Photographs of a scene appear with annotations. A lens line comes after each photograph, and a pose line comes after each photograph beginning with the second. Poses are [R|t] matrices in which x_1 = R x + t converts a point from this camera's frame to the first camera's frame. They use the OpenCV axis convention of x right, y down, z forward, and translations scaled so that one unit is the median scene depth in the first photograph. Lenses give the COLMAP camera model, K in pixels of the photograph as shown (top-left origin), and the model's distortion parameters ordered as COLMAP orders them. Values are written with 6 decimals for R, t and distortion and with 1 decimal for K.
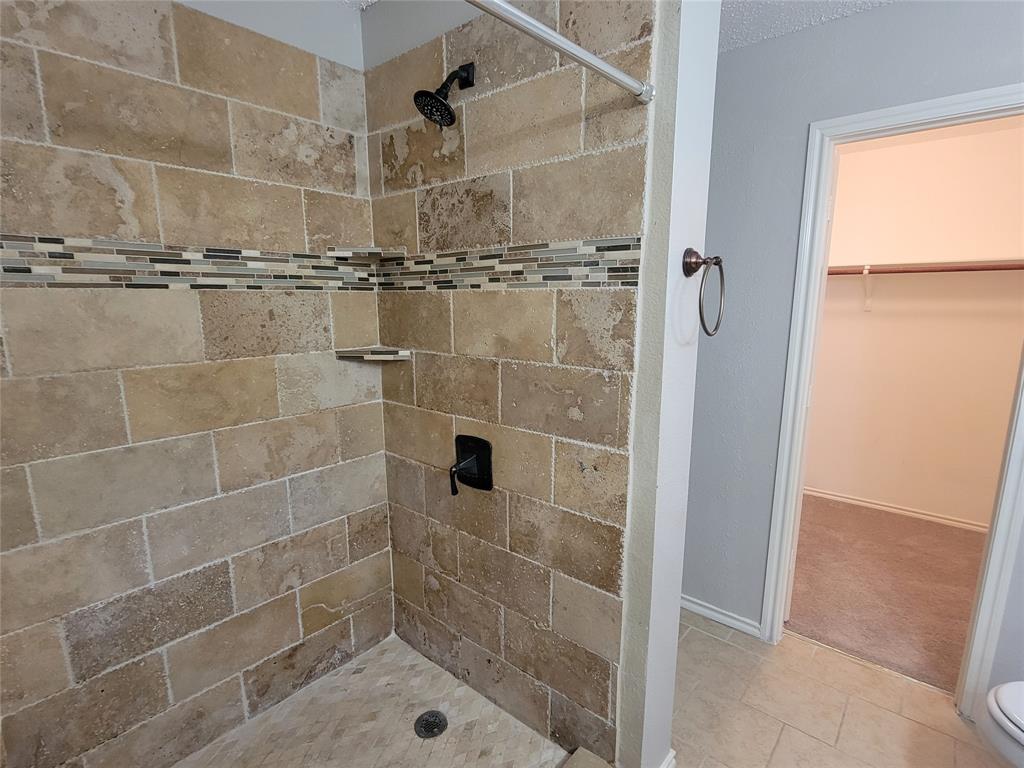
lens RADIAL K [[497.0, 0, 515.4], [0, 497.0, 390.7], [0, 0, 1]] dist [-0.022451, -0.000754]
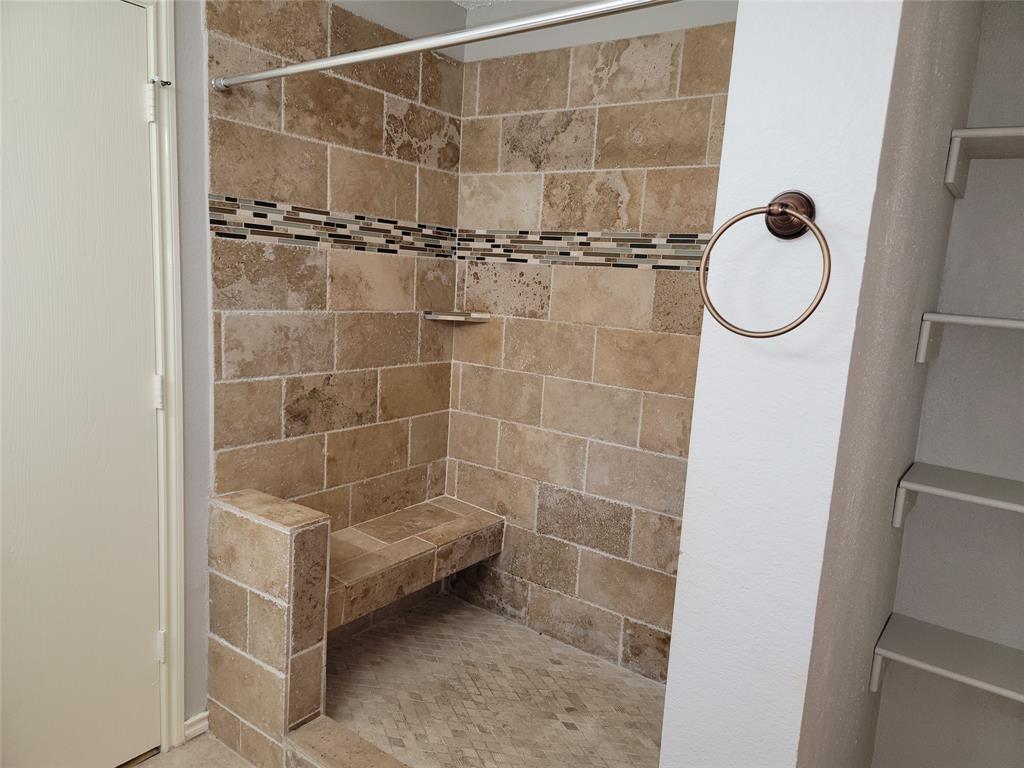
lens RADIAL K [[707.0, 0, 514.1], [0, 707.0, 383.7], [0, 0, 1]] dist [0.009504, -0.003566]
pose [[0.066118, 0.153970, -0.985861, 1.100667], [-0.236675, 0.962247, 0.134409, -0.095976], [0.969337, 0.224442, 0.100062, 0.599574]]
